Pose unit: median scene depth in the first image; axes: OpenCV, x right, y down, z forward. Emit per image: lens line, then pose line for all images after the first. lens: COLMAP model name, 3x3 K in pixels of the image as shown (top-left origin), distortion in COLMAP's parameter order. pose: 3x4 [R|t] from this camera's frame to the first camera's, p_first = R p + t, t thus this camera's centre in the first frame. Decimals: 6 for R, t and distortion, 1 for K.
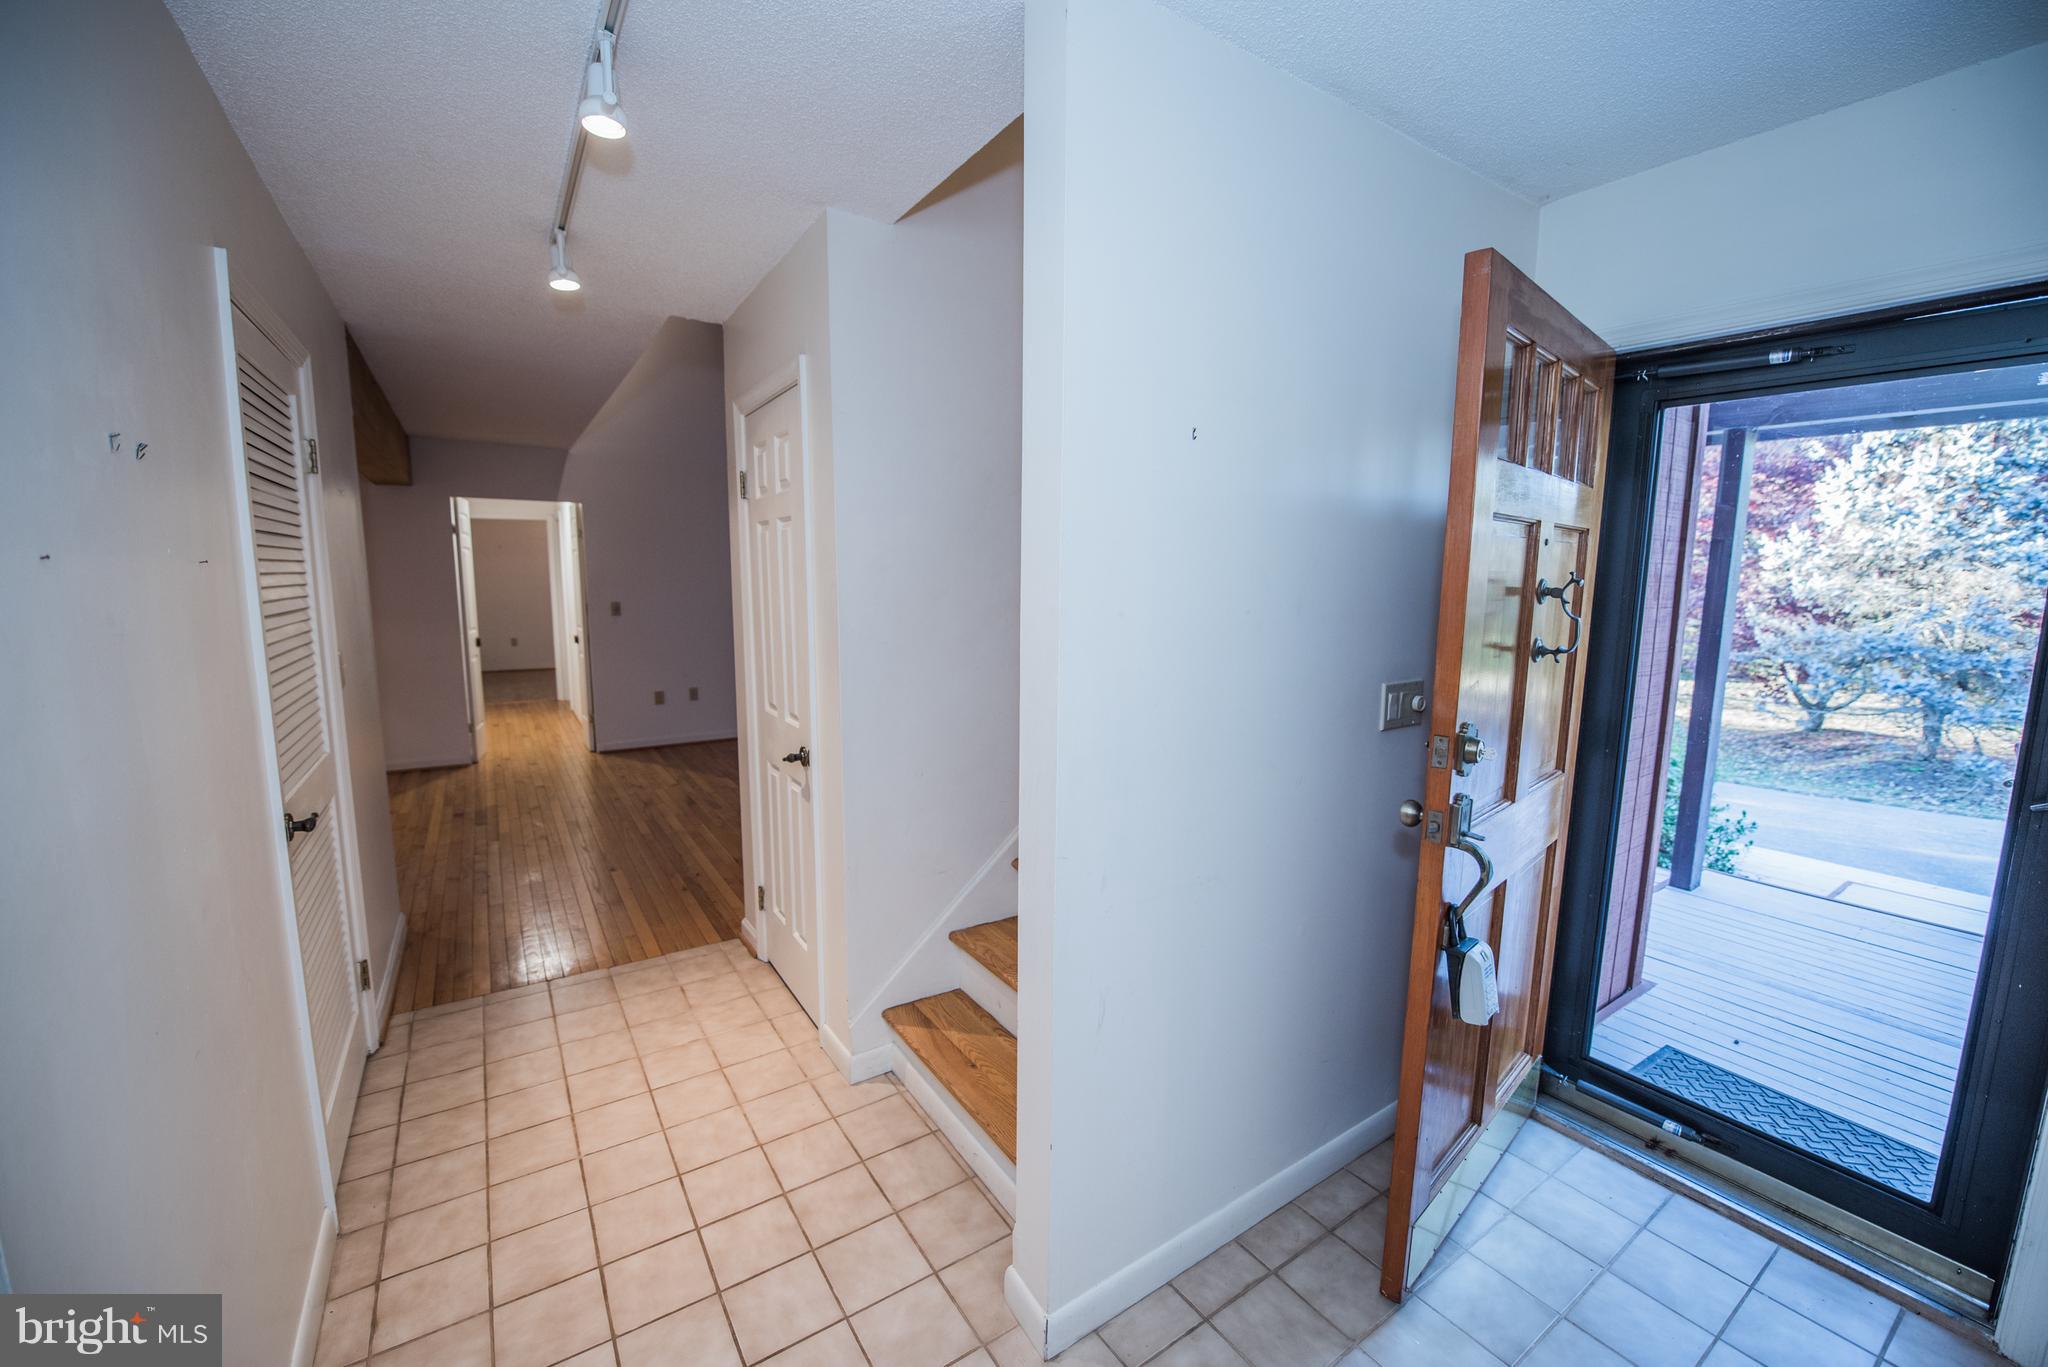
lens RADIAL K [[810.4, 0, 1034.5], [0, 810.4, 679.4], [0, 0, 1]] dist [-0.018344, -0.001274]
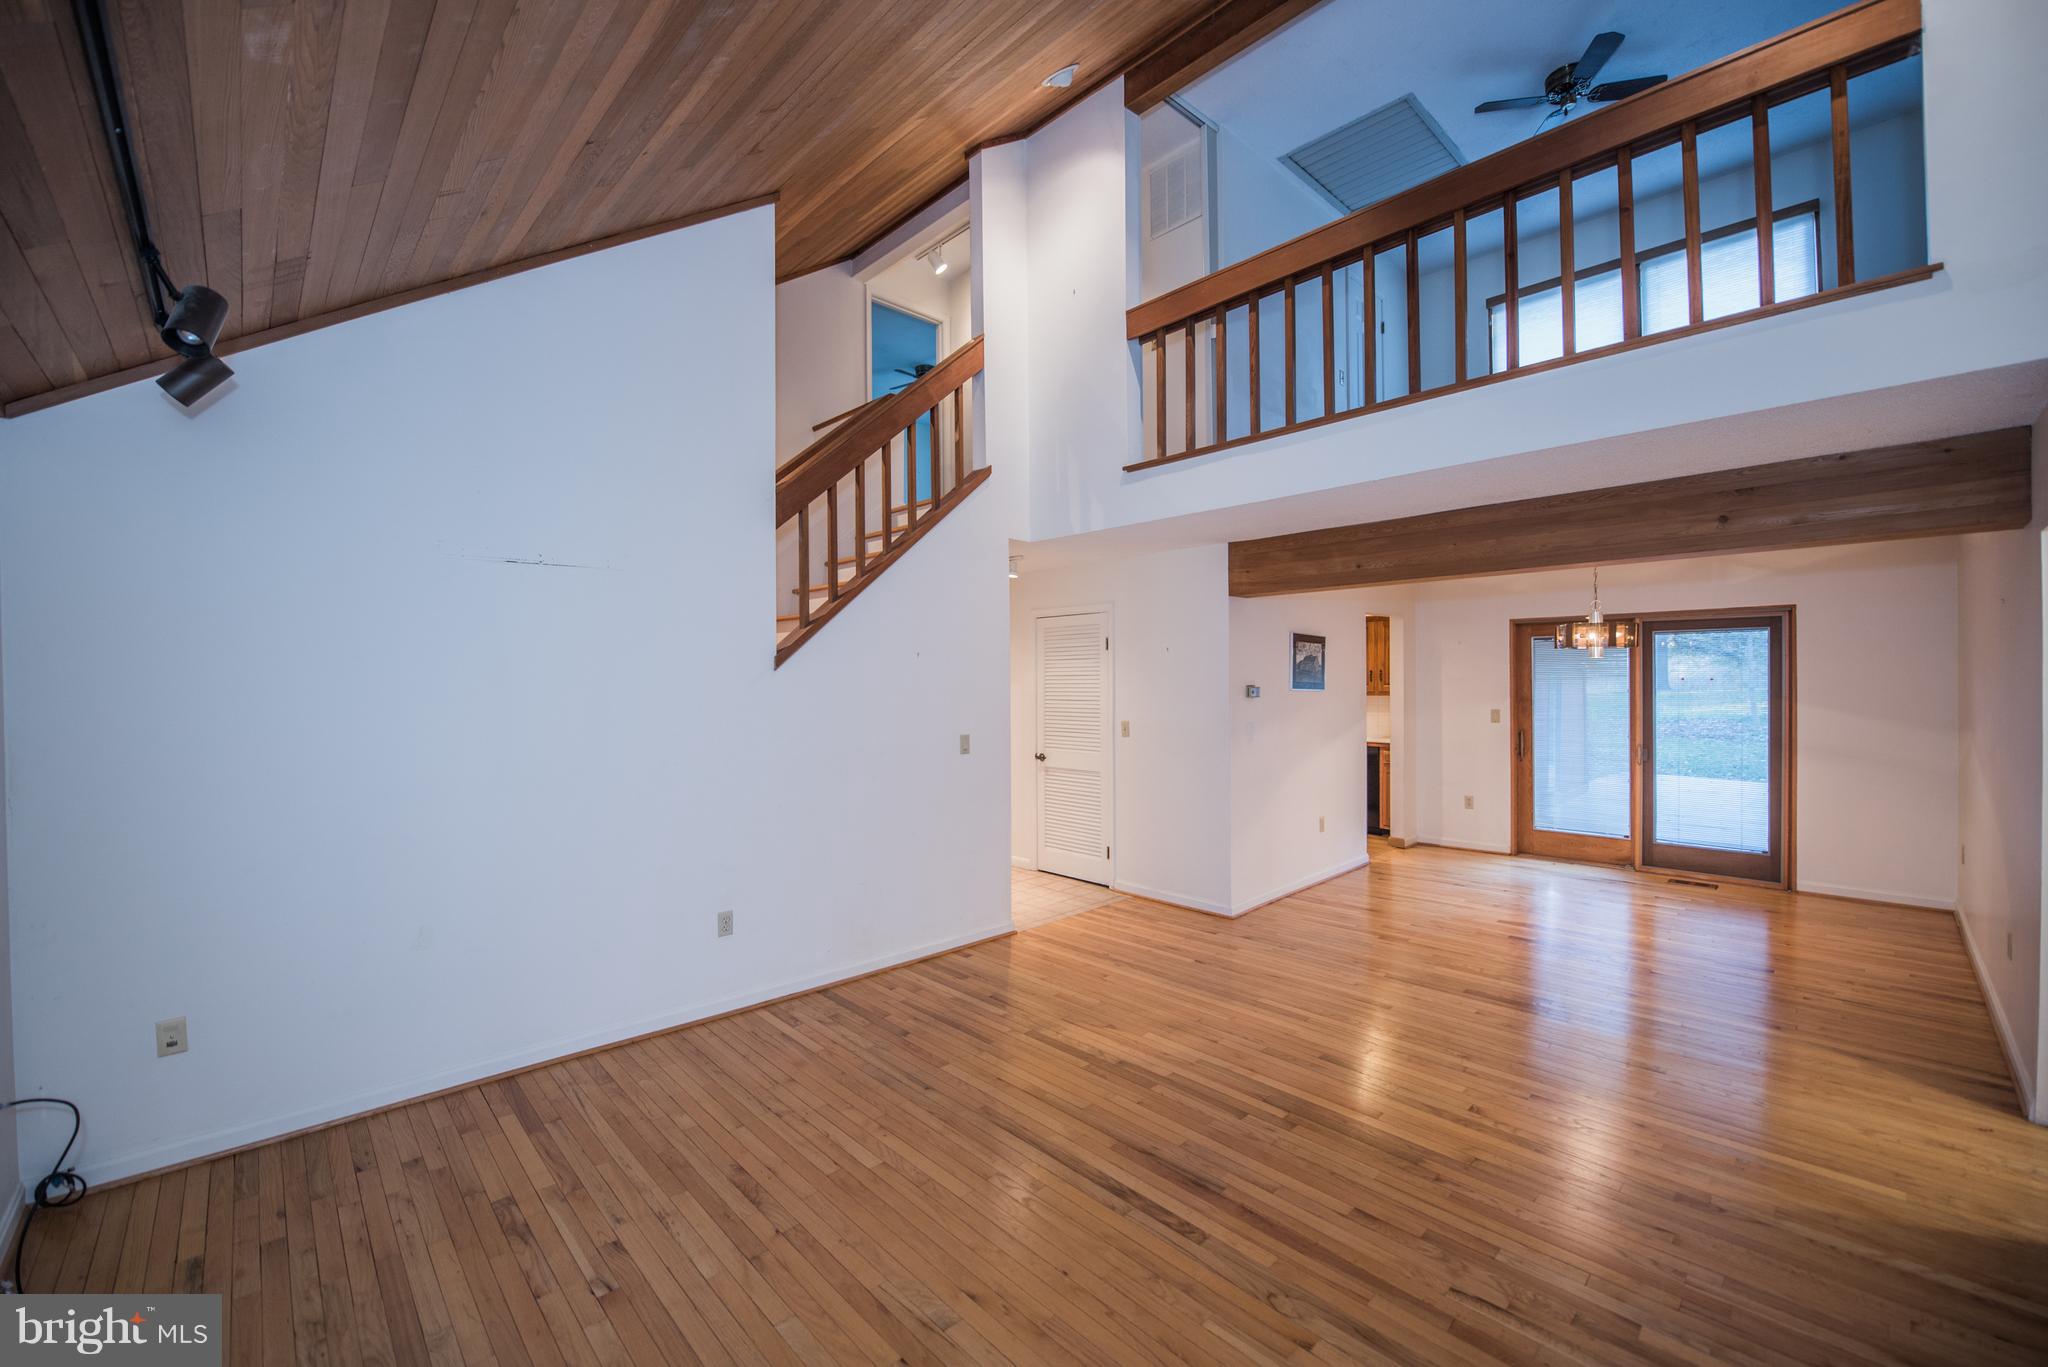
lens RADIAL K [[810.4, 0, 1019.7], [0, 810.4, 678.9], [0, 0, 1]] dist [-0.018344, -0.001274]
pose [[-0.987646, -0.006009, -0.156588, -0.071602], [-0.026323, 0.991427, 0.127982, -0.167107], [0.154477, 0.130523, -0.979337, 1.217331]]
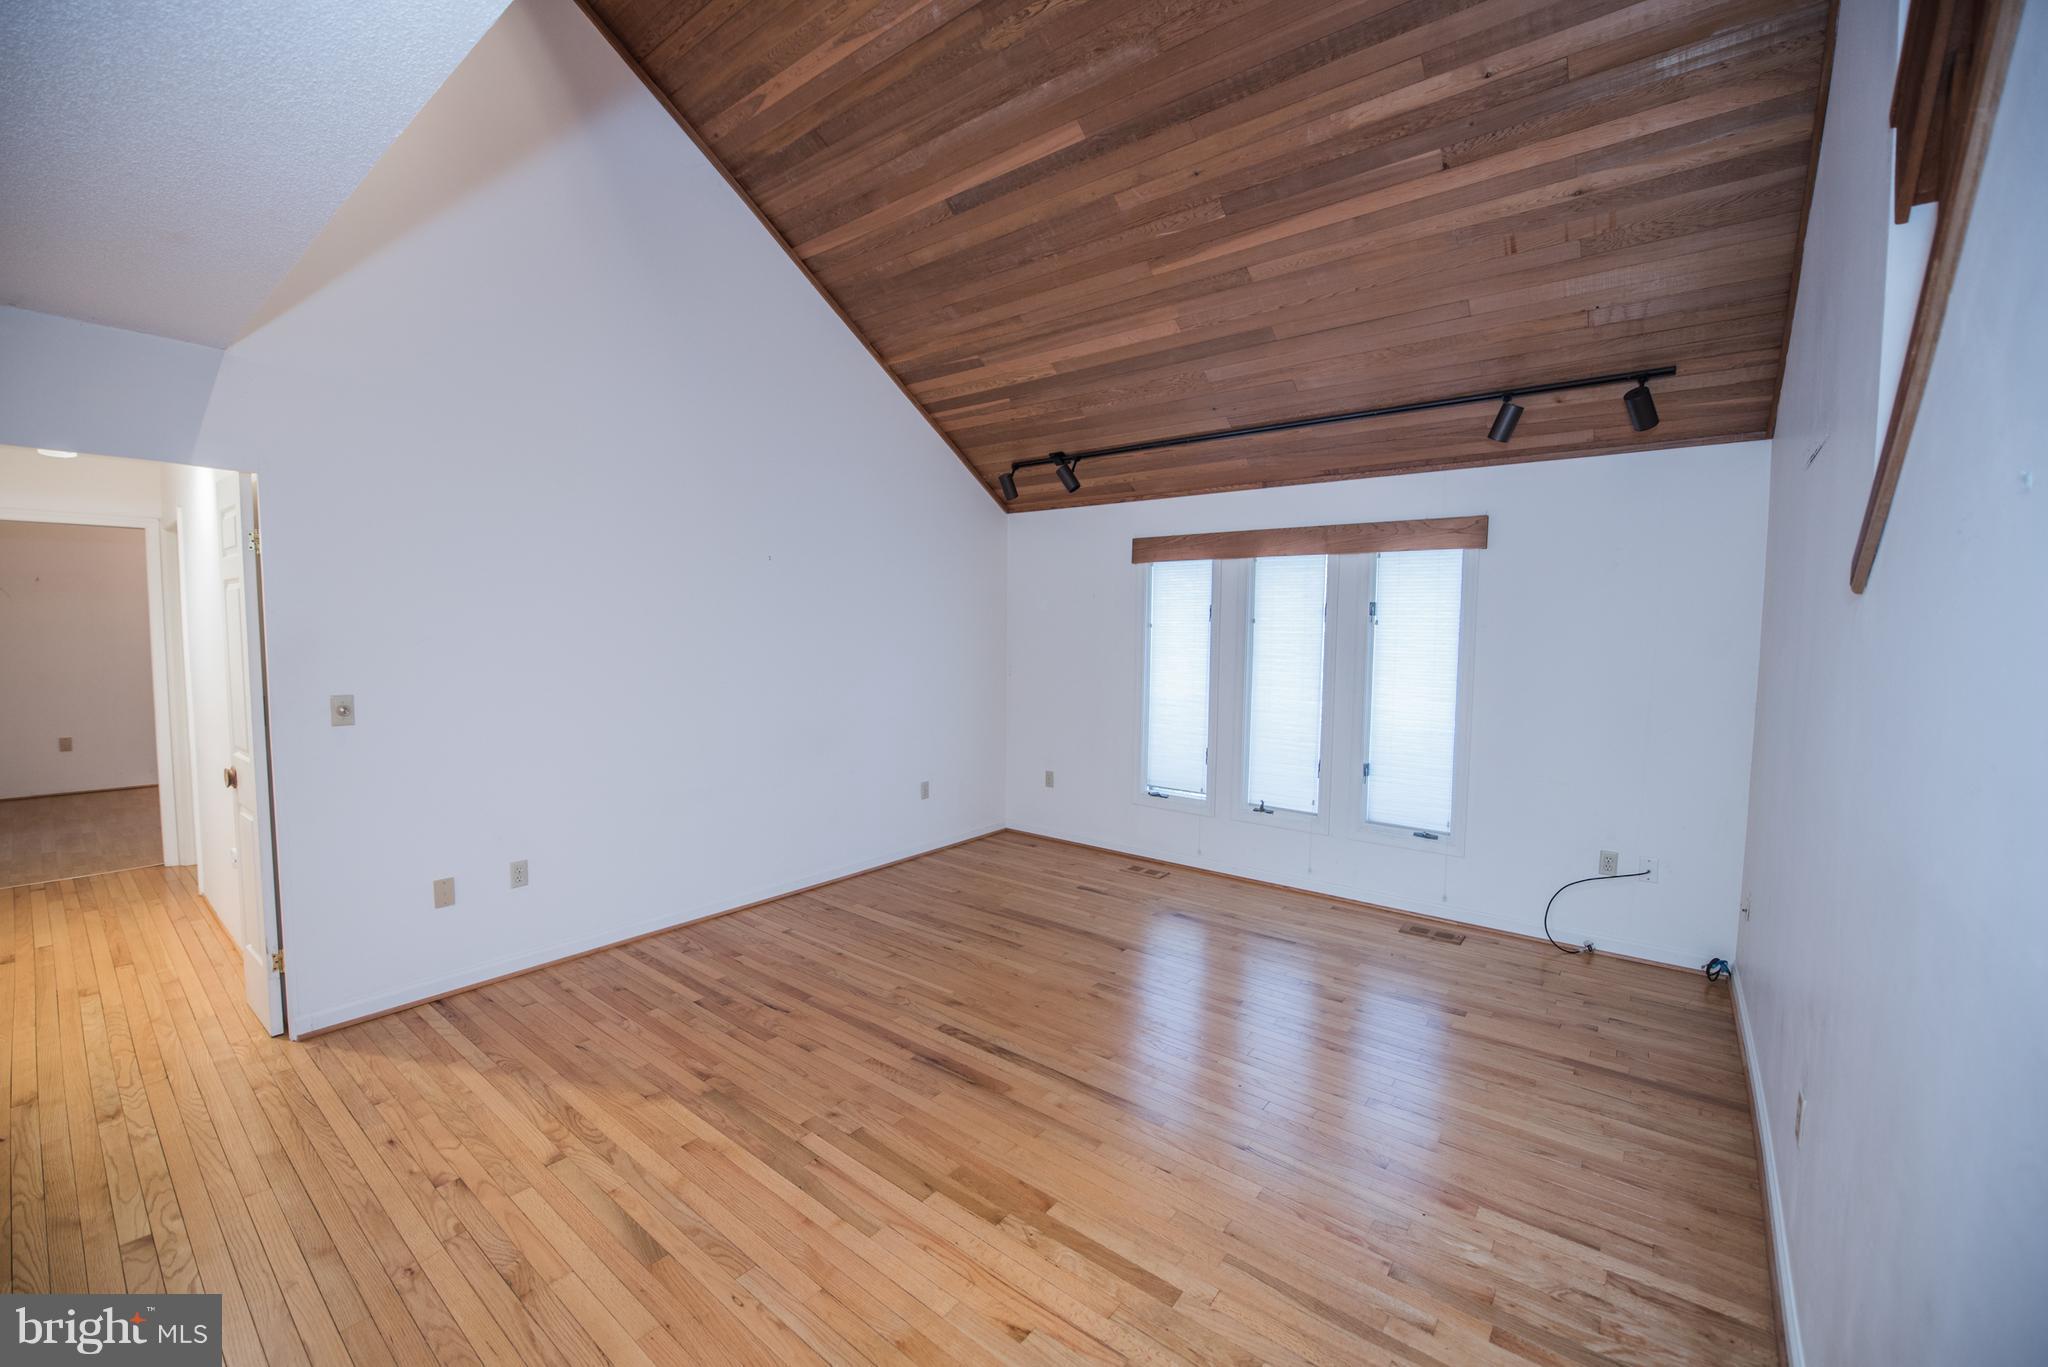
lens RADIAL K [[810.4, 0, 1023.9], [0, 810.4, 680.9], [0, 0, 1]] dist [-0.018344, -0.001274]
pose [[0.953810, -0.019742, 0.299761, -0.291103], [0.037667, 0.997823, -0.054135, -0.065476], [-0.298040, 0.062926, 0.952477, 0.463044]]
